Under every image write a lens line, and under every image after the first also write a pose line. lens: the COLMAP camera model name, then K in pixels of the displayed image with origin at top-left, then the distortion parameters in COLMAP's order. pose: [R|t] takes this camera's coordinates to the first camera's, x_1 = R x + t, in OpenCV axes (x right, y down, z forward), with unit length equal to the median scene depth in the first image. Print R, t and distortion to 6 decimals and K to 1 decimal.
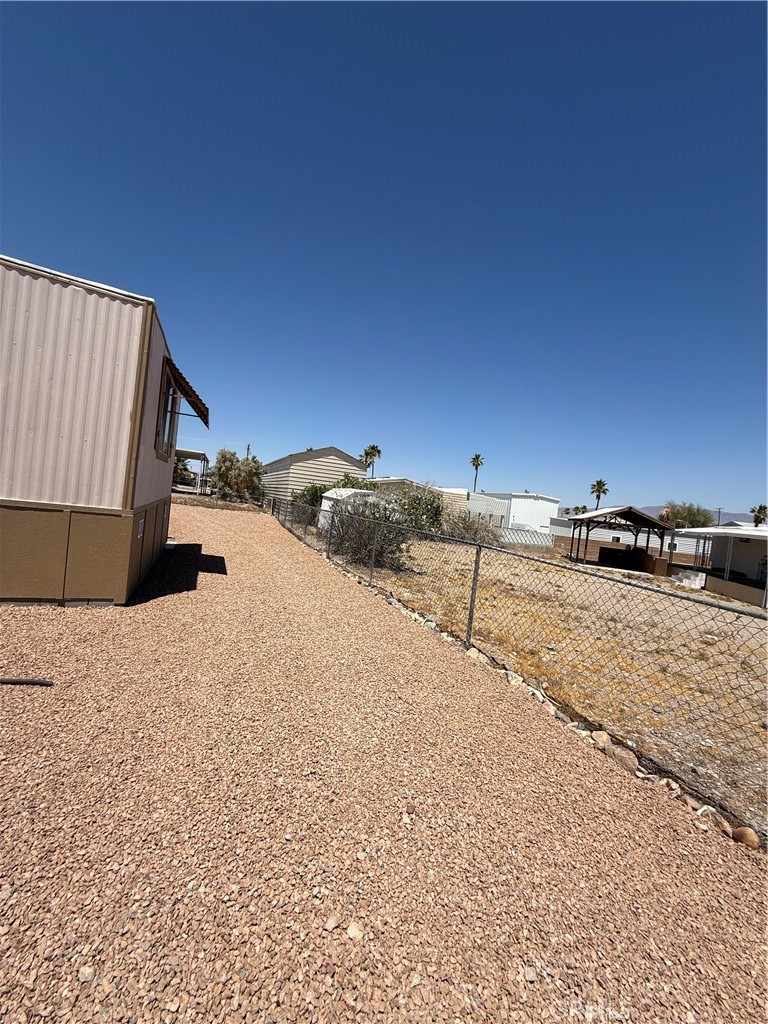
lens RADIAL K [[411.6, 0, 384.0], [0, 411.6, 512.0], [0, 0, 1]] dist [0.001506, -0.000072]
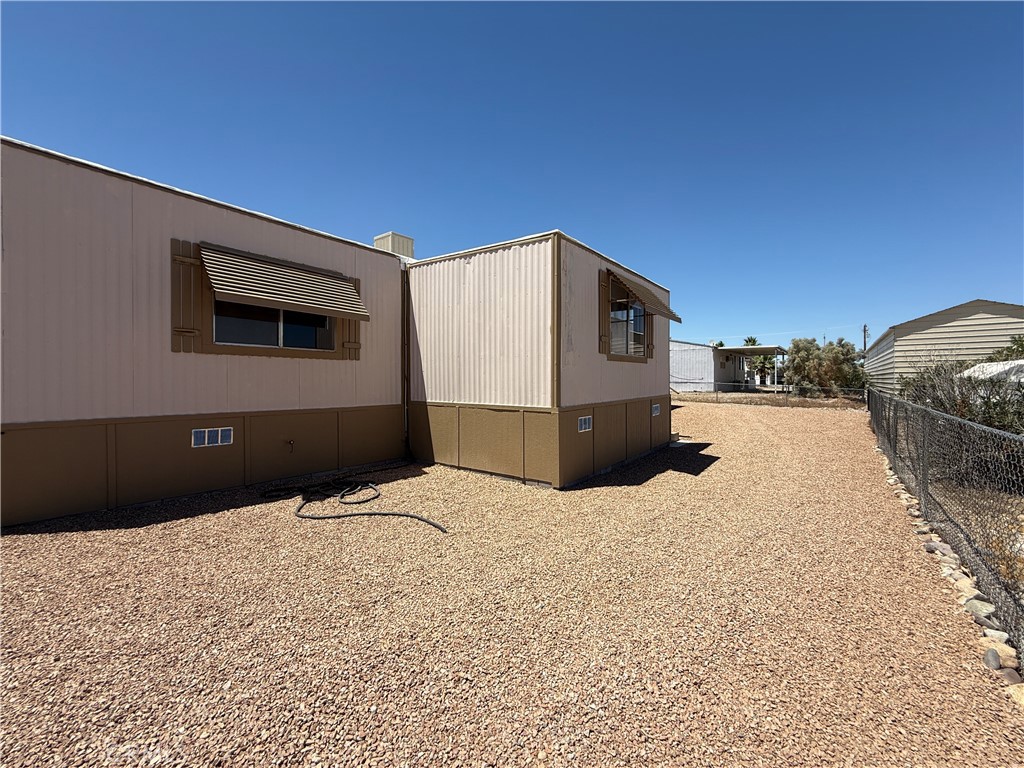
lens RADIAL K [[411.6, 0, 512.0], [0, 411.6, 384.0], [0, 0, 1]] dist [0.001506, -0.000072]
pose [[0.486042, -0.105694, -0.867521, 0.358738], [0.038864, 0.994292, -0.099365, 0.040394], [0.873071, 0.014581, 0.487375, 0.312524]]
